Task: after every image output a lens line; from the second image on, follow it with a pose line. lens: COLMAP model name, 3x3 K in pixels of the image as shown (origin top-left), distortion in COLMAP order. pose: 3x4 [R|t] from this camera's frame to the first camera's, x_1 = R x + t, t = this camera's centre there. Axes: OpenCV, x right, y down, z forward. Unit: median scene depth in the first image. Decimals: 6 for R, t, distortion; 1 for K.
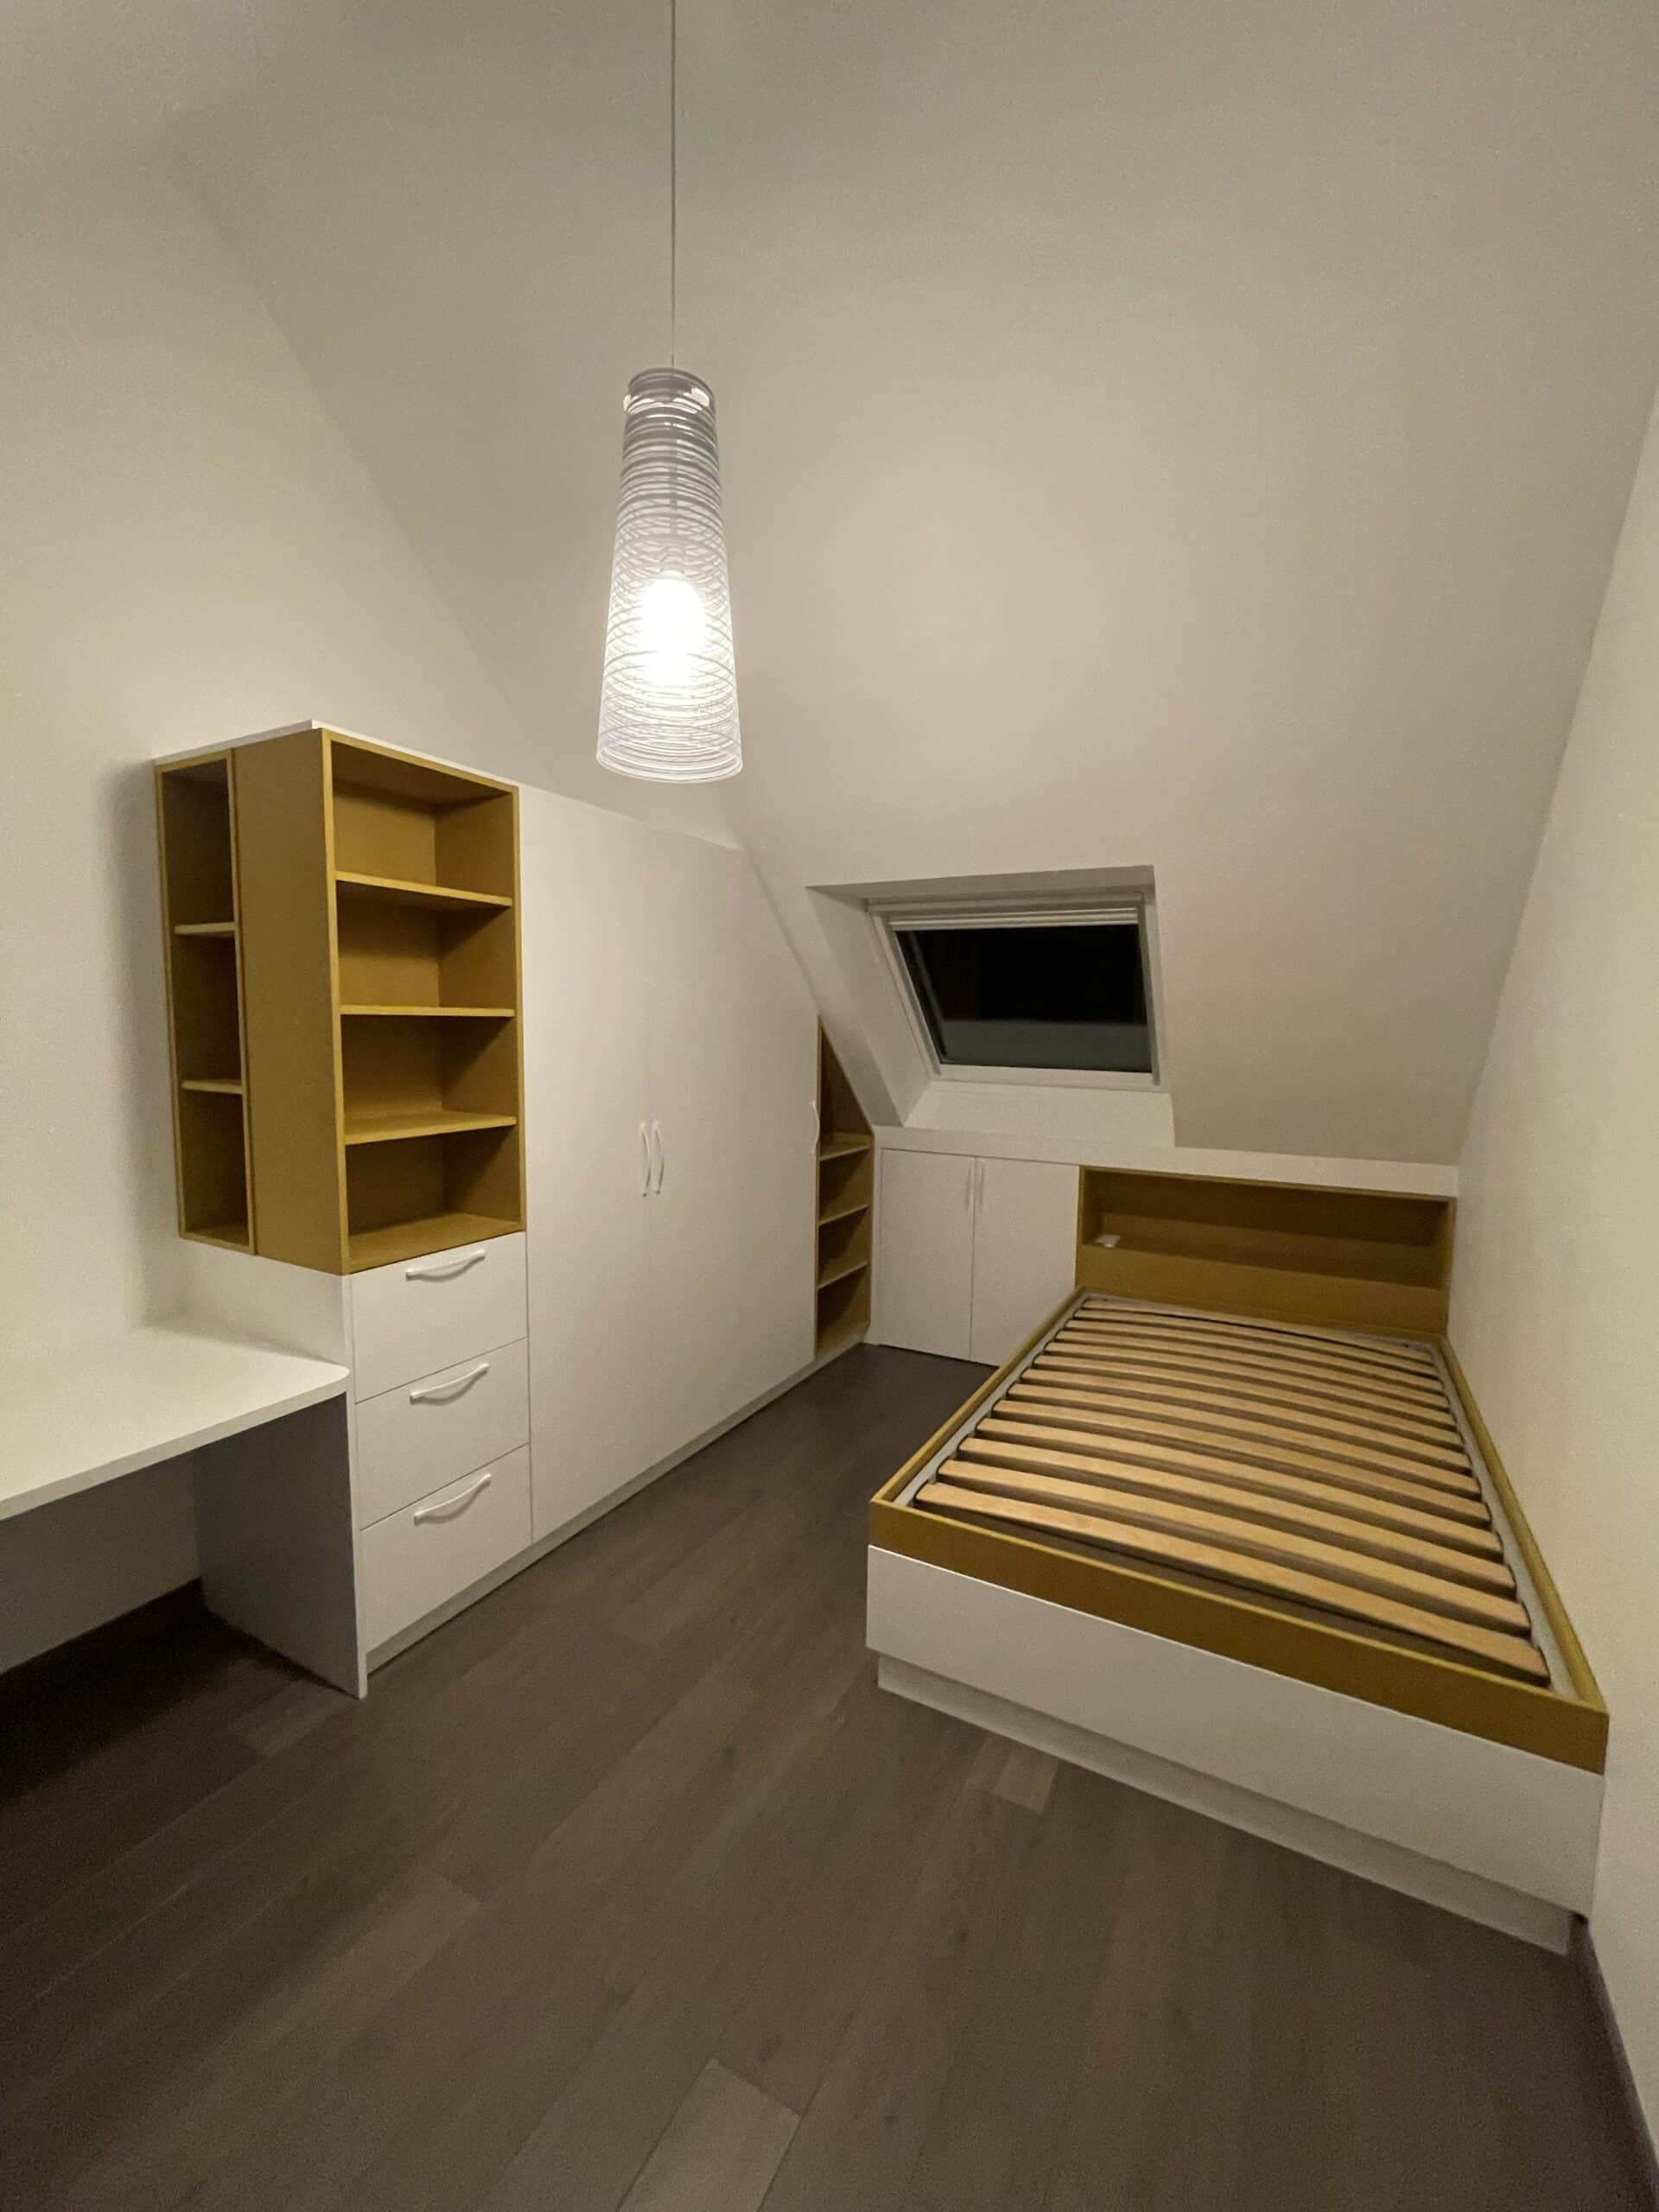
lens RADIAL K [[890.7, 0, 833.9], [0, 890.7, 1105.6], [0, 0, 1]] dist [-0.003311, 0.000526]
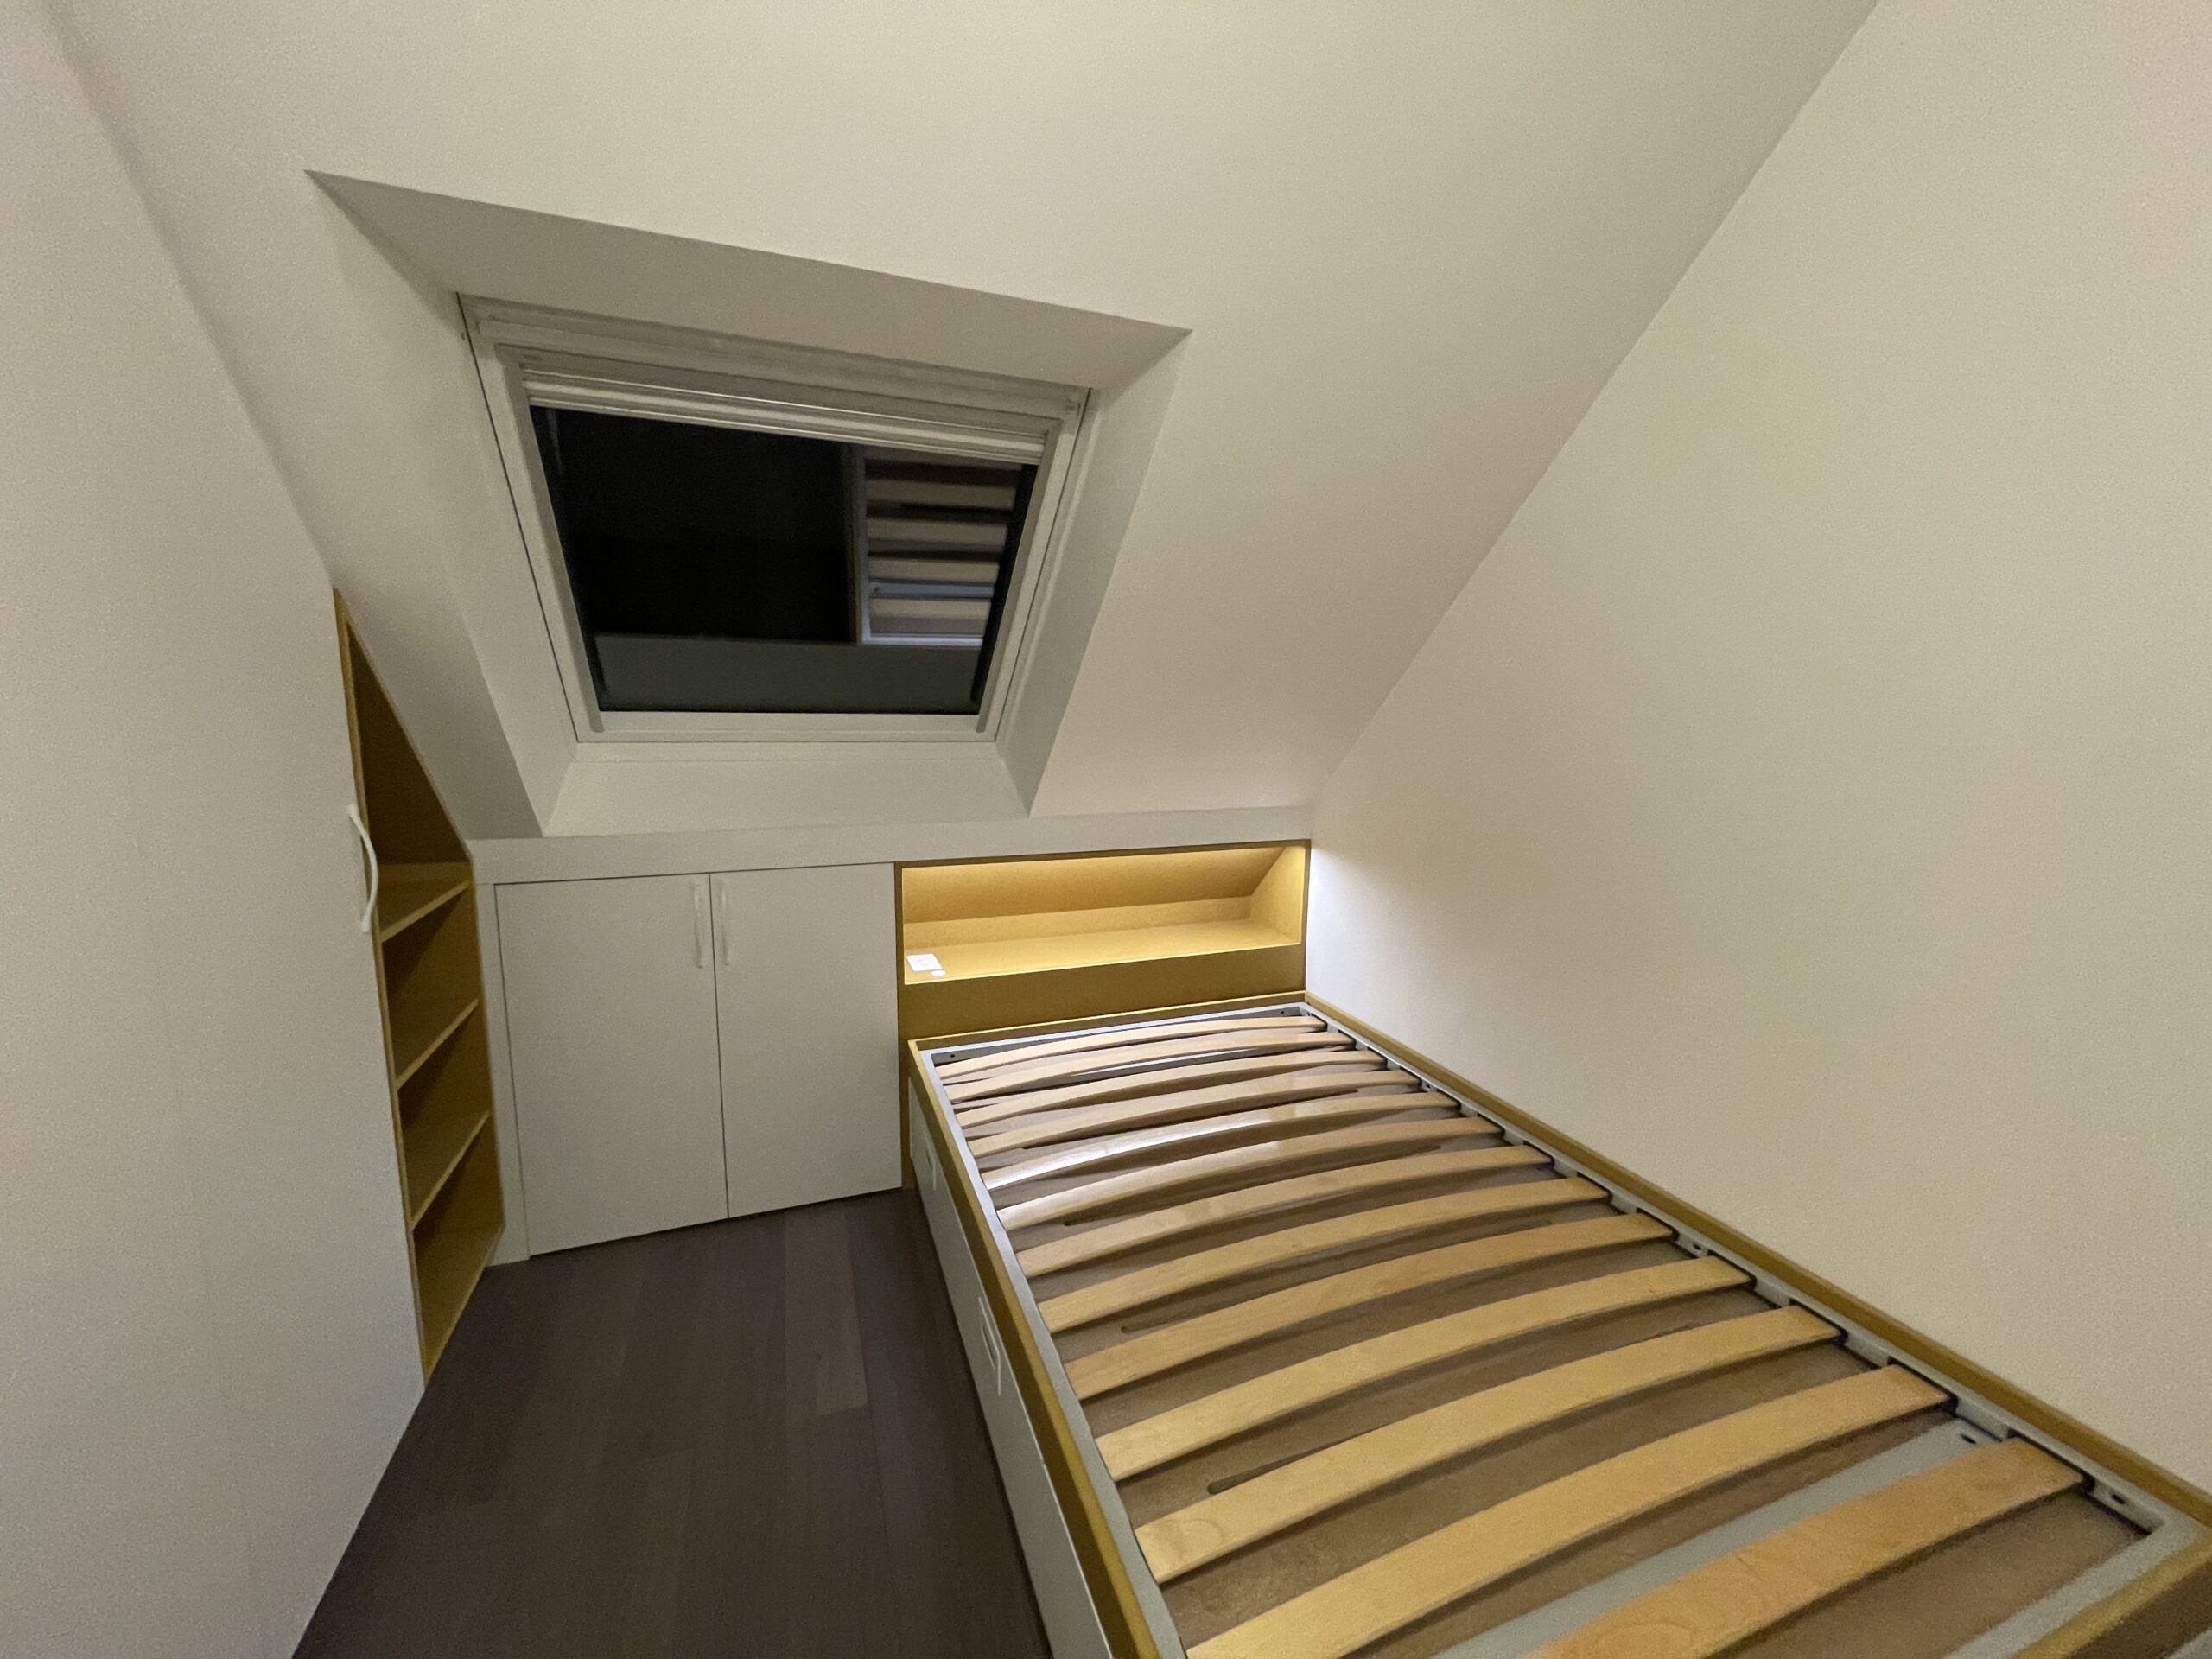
lens RADIAL K [[890.7, 0, 1109.7], [0, 890.7, 825.2], [0, 0, 1]] dist [-0.003311, 0.000526]
pose [[0.656223, -0.113905, 0.745921, -0.158383], [0.068695, 0.993454, 0.091270, -0.012578], [-0.751434, -0.008652, 0.659752, 0.765146]]
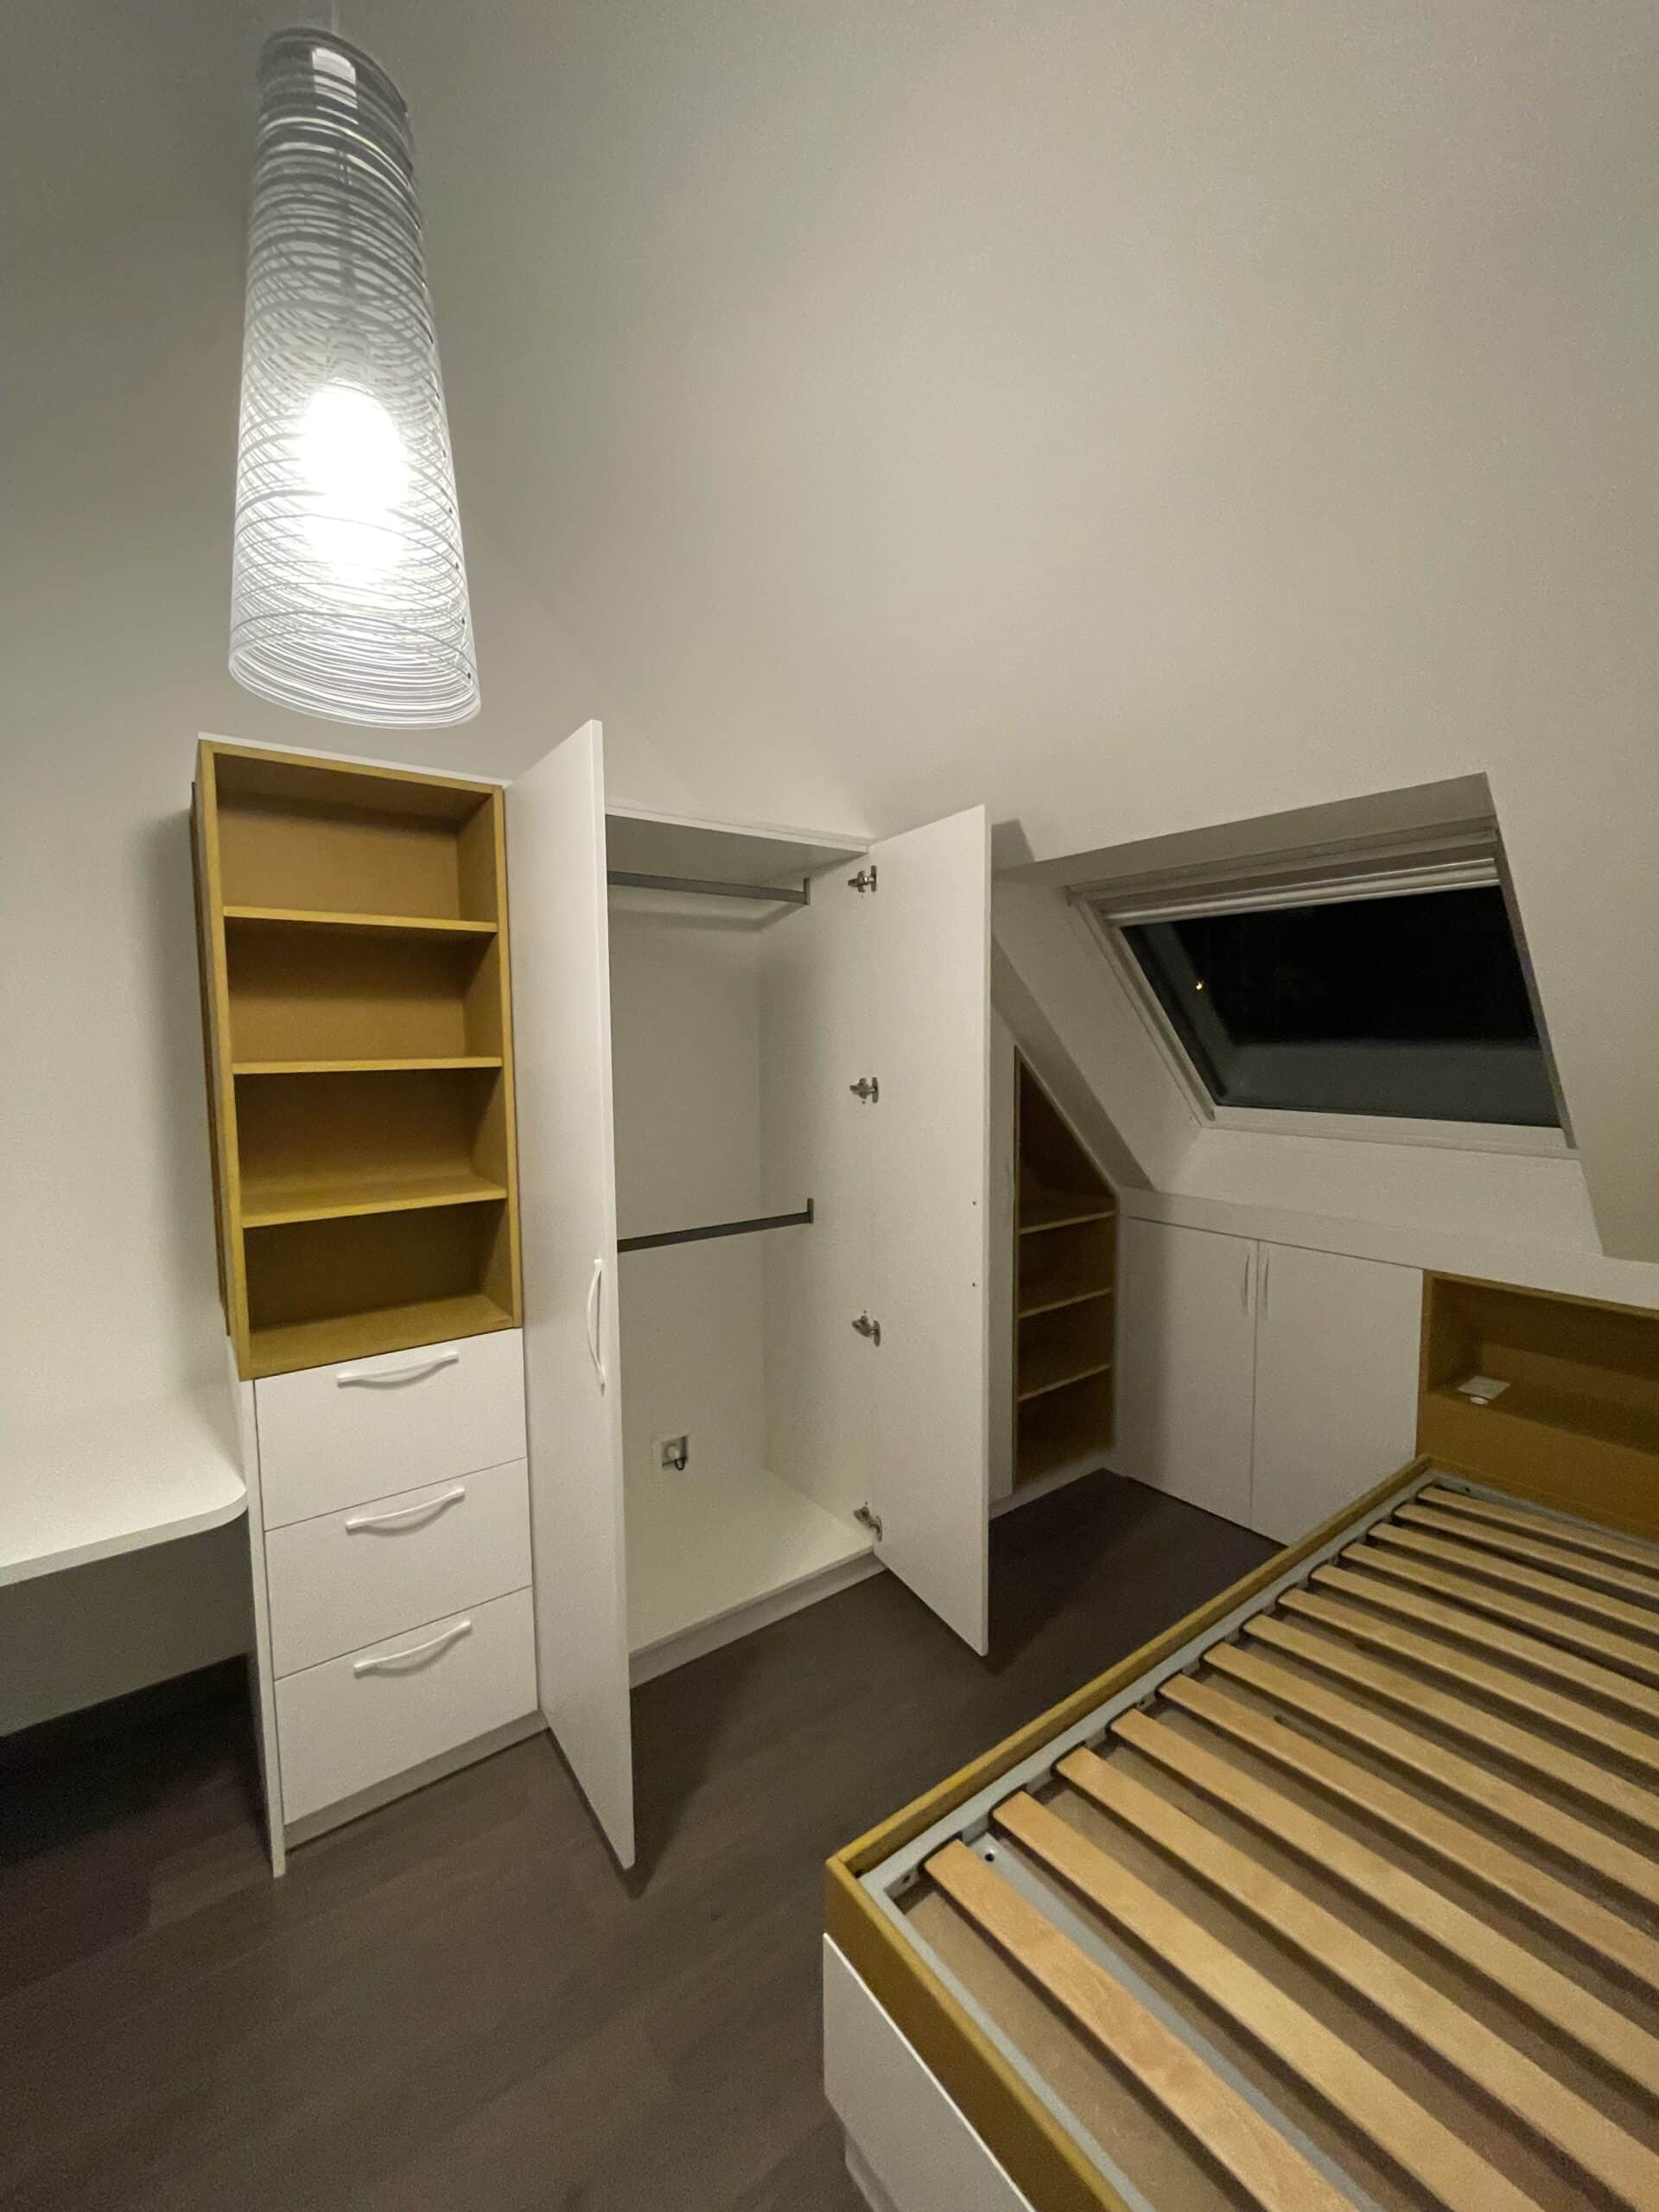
lens RADIAL K [[890.7, 0, 830.5], [0, 890.7, 1106.2], [0, 0, 1]] dist [-0.003311, 0.000526]
pose [[0.906348, 0.009076, -0.422436, 0.260533], [-0.016191, 0.999781, -0.013260, -0.057801], [0.422223, 0.018858, 0.906296, 0.386609]]
